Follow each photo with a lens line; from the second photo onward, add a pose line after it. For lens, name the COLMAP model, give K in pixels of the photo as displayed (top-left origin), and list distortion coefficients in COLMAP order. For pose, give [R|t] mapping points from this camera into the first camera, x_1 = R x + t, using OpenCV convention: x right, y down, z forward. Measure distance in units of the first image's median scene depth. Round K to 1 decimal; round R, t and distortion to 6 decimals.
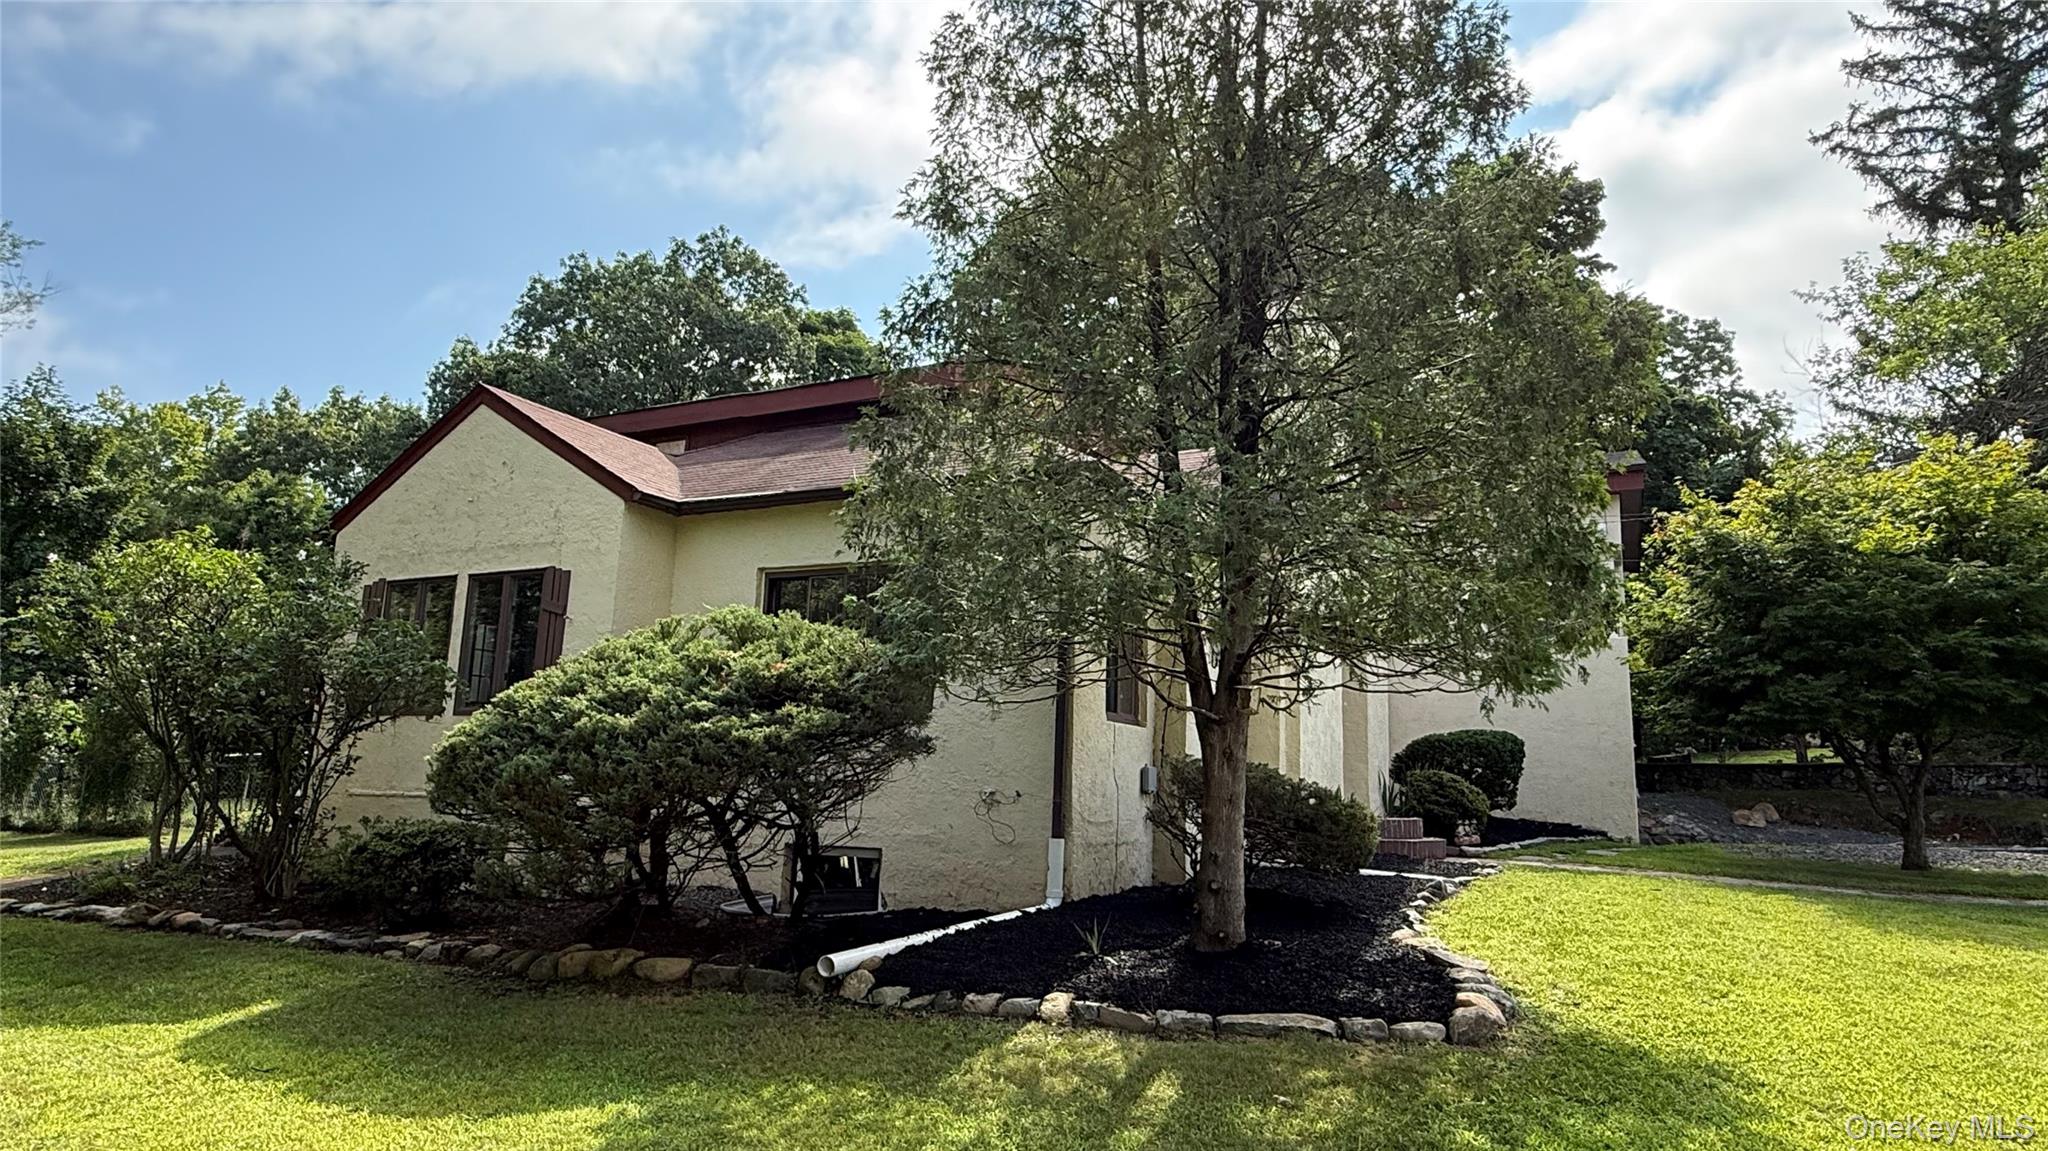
lens RADIAL K [[1180.8, 0, 1040.1], [0, 1180.8, 568.0], [0, 0, 1]] dist [-0.000342, 0.001432]
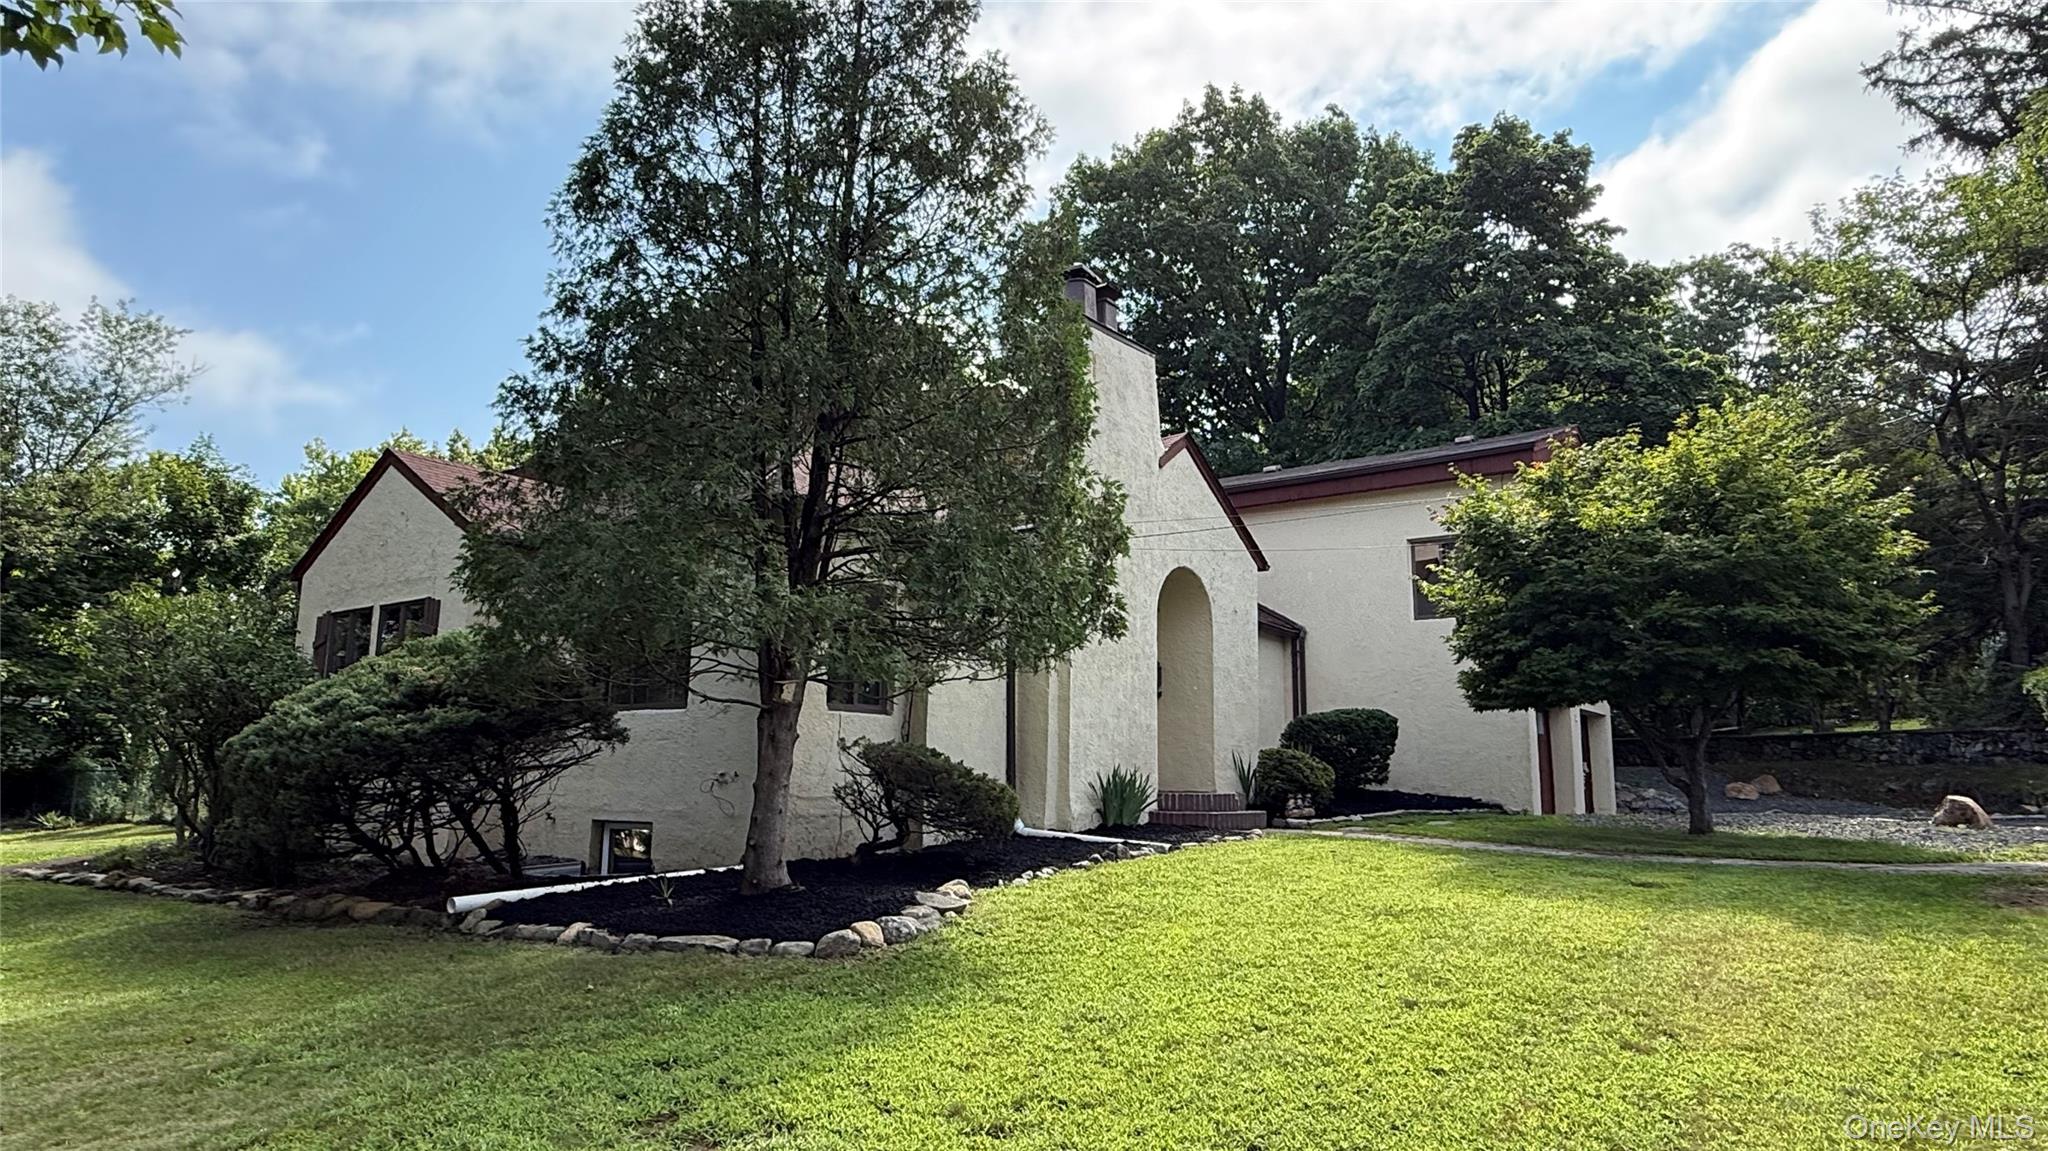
lens RADIAL K [[1180.8, 0, 1040.1], [0, 1180.8, 568.0], [0, 0, 1]] dist [-0.000342, 0.001432]
pose [[0.987211, -0.045574, -0.152768, 0.269669], [0.046694, 0.998902, 0.003750, -0.004194], [0.152429, -0.010836, 0.988255, -0.074959]]
